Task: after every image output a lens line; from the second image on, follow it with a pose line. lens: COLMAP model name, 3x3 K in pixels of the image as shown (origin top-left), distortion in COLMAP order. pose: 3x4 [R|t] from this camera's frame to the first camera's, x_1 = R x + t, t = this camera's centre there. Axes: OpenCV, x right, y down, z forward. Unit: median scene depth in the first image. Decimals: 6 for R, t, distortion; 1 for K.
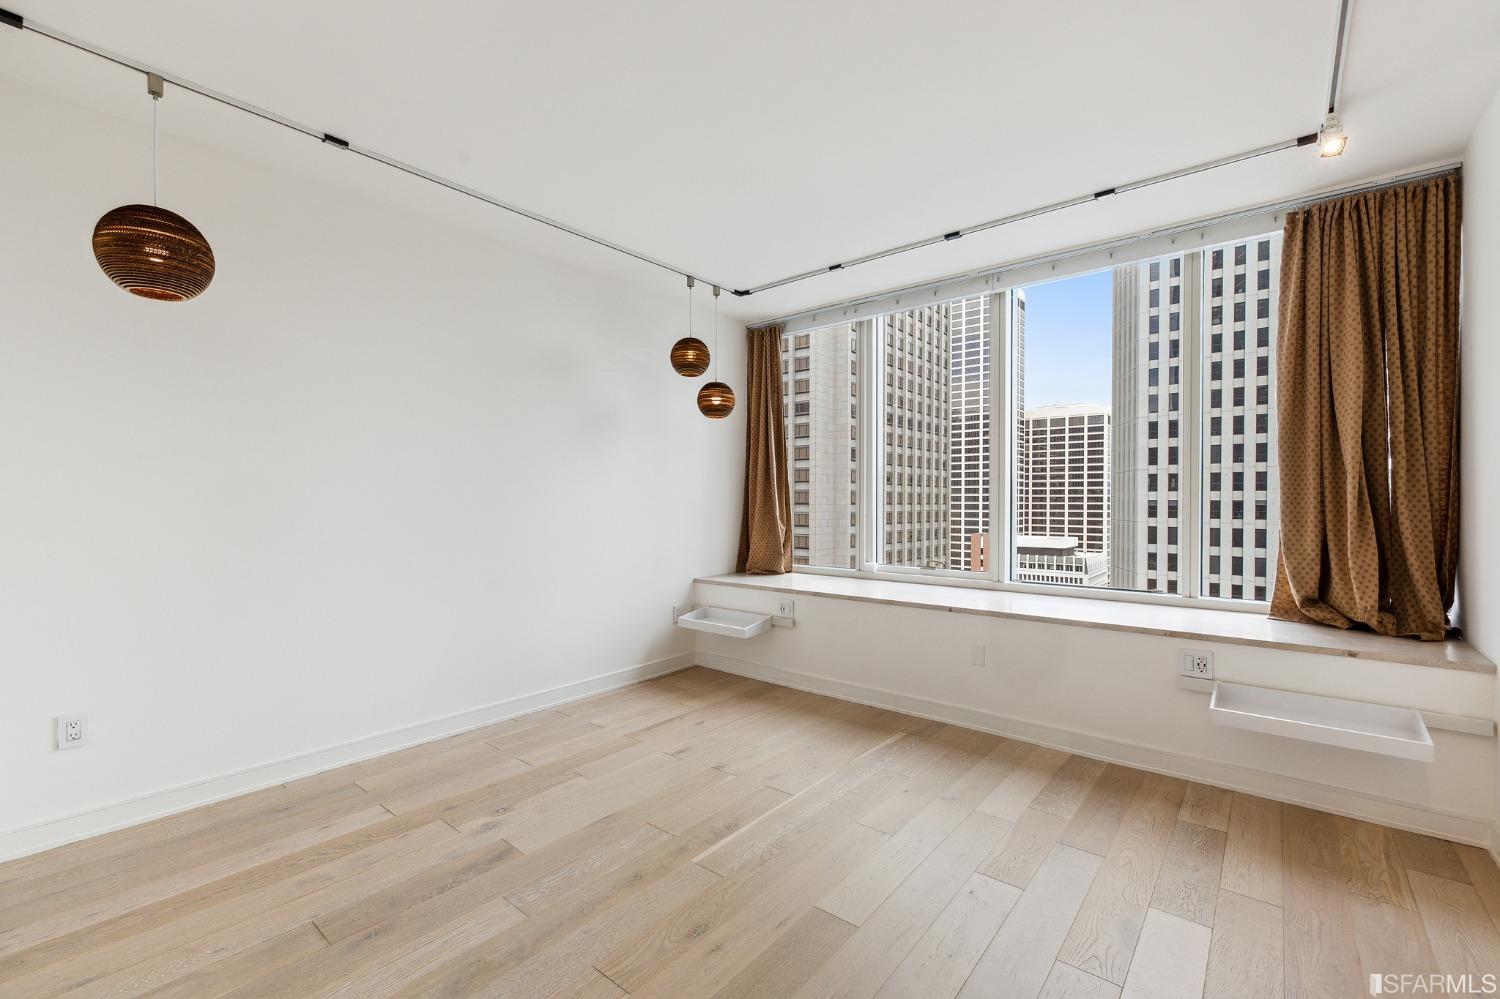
lens RADIAL K [[630.0, 0, 732.7], [0, 630.0, 503.9], [0, 0, 1]] dist [0.000653, 0.000114]
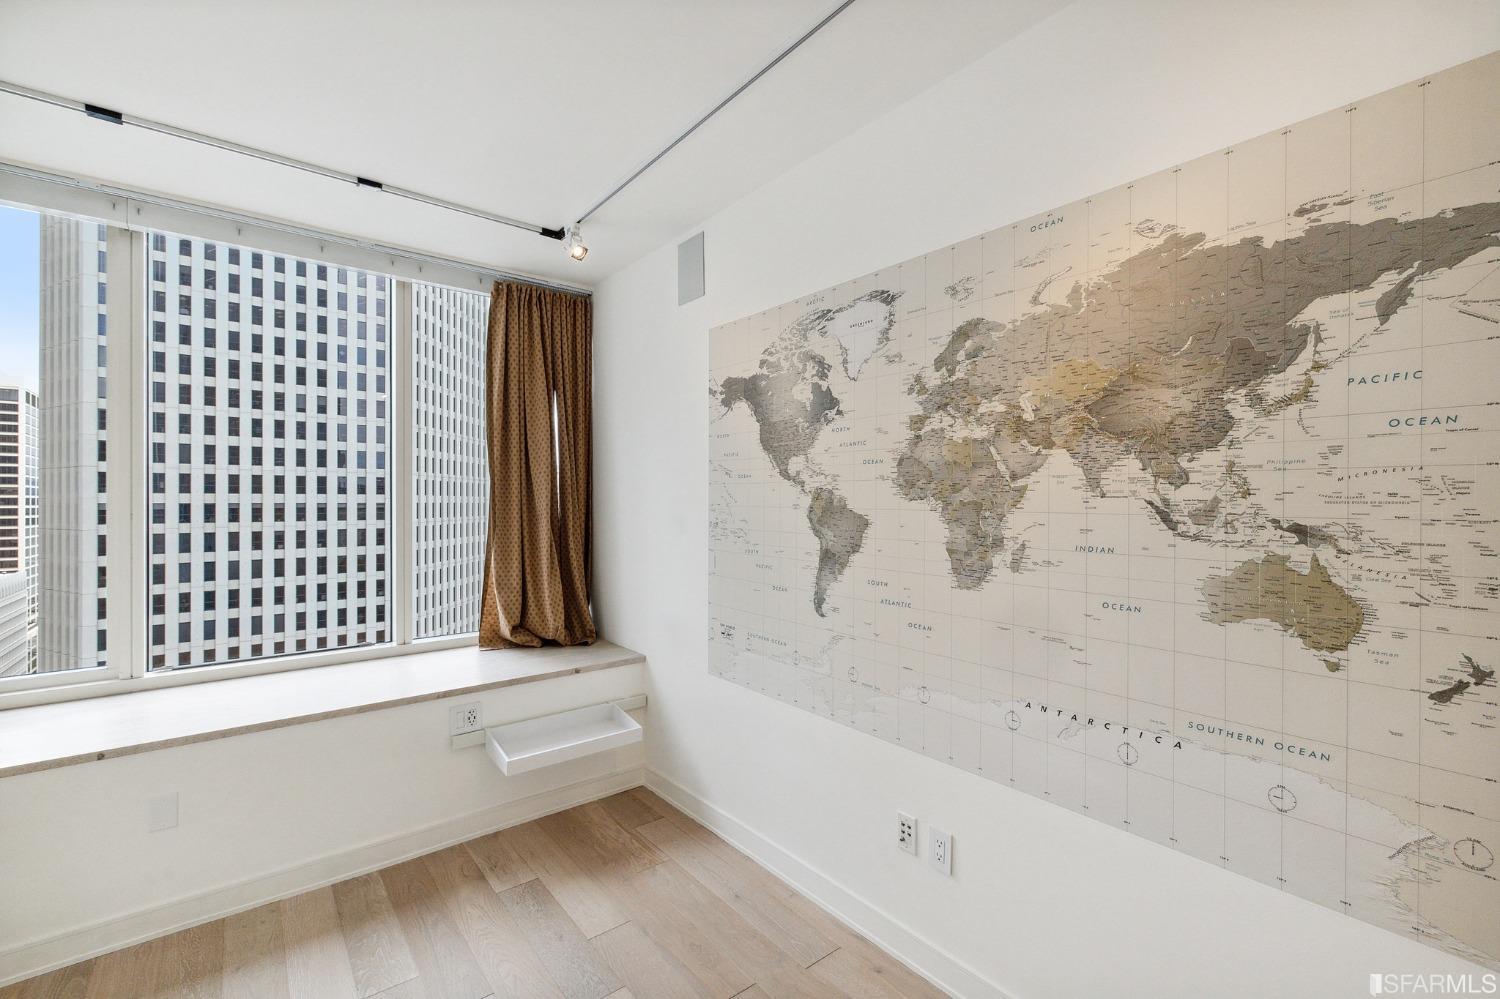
lens RADIAL K [[638.7, 0, 743.3], [0, 638.7, 499.7], [0, 0, 1]] dist [0.000367, 0.000106]
pose [[0.201643, 0.000301, 0.979459, -0.133904], [0.007846, 0.999967, -0.001923, -0.073283], [-0.979428, 0.008072, 0.201634, 0.360183]]
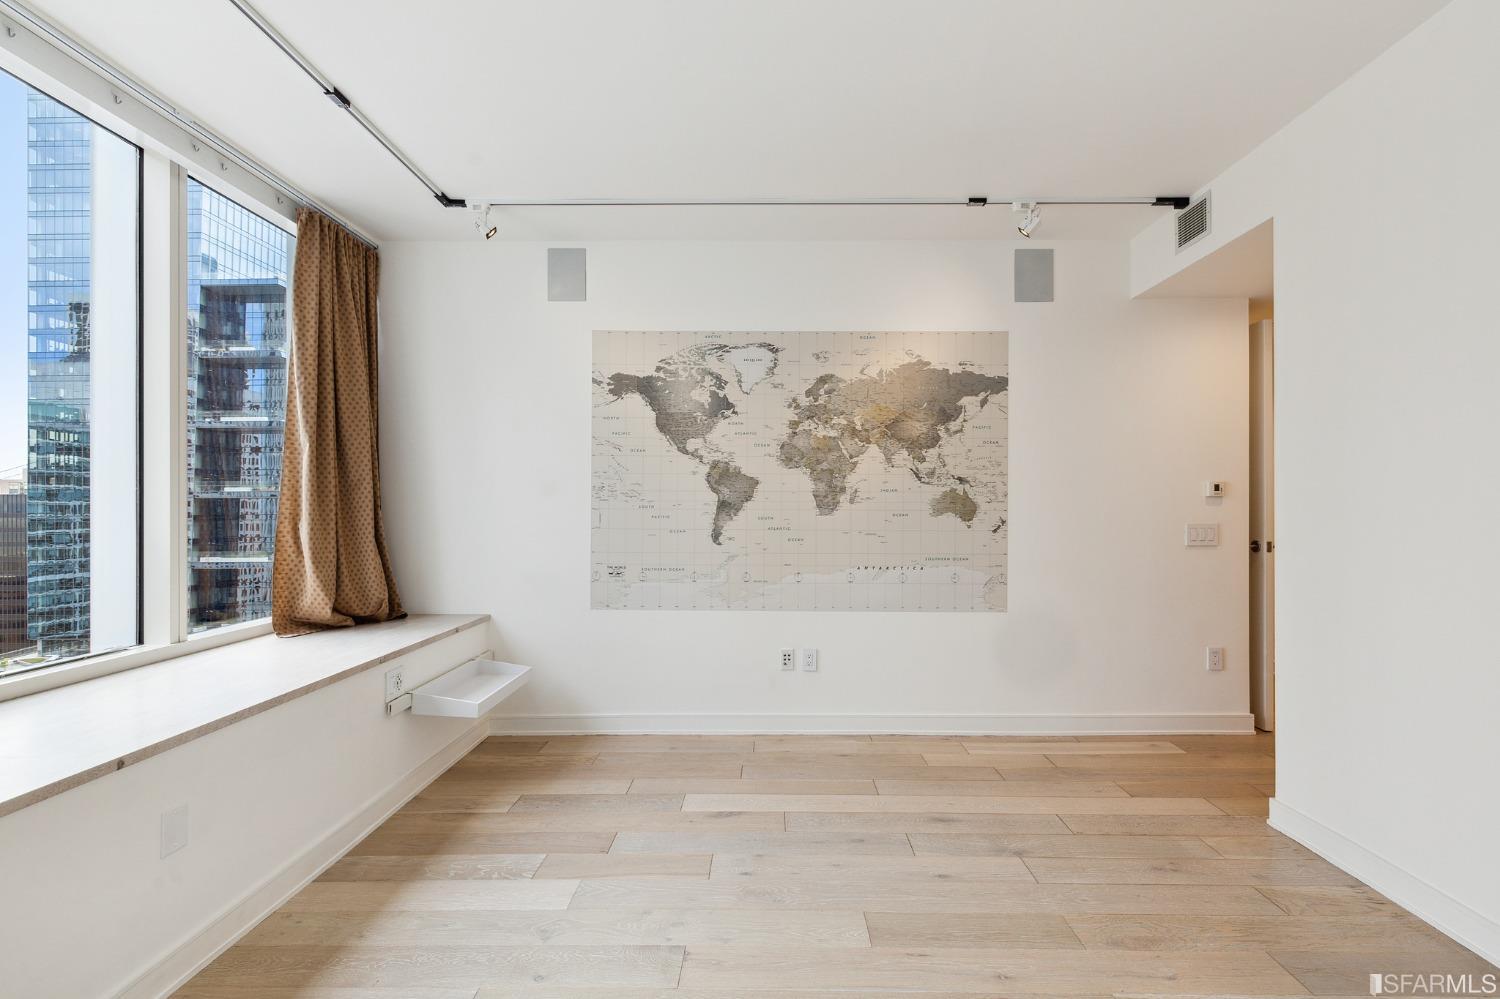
lens RADIAL K [[634.1, 0, 765.9], [0, 634.1, 505.8], [0, 0, 1]] dist [-0.002431, -0.000052]
pose [[-0.637082, 0.002975, 0.770790, -0.314666], [0.006815, 0.999975, 0.001773, -0.005804], [-0.770766, 0.006383, -0.637086, 1.105324]]
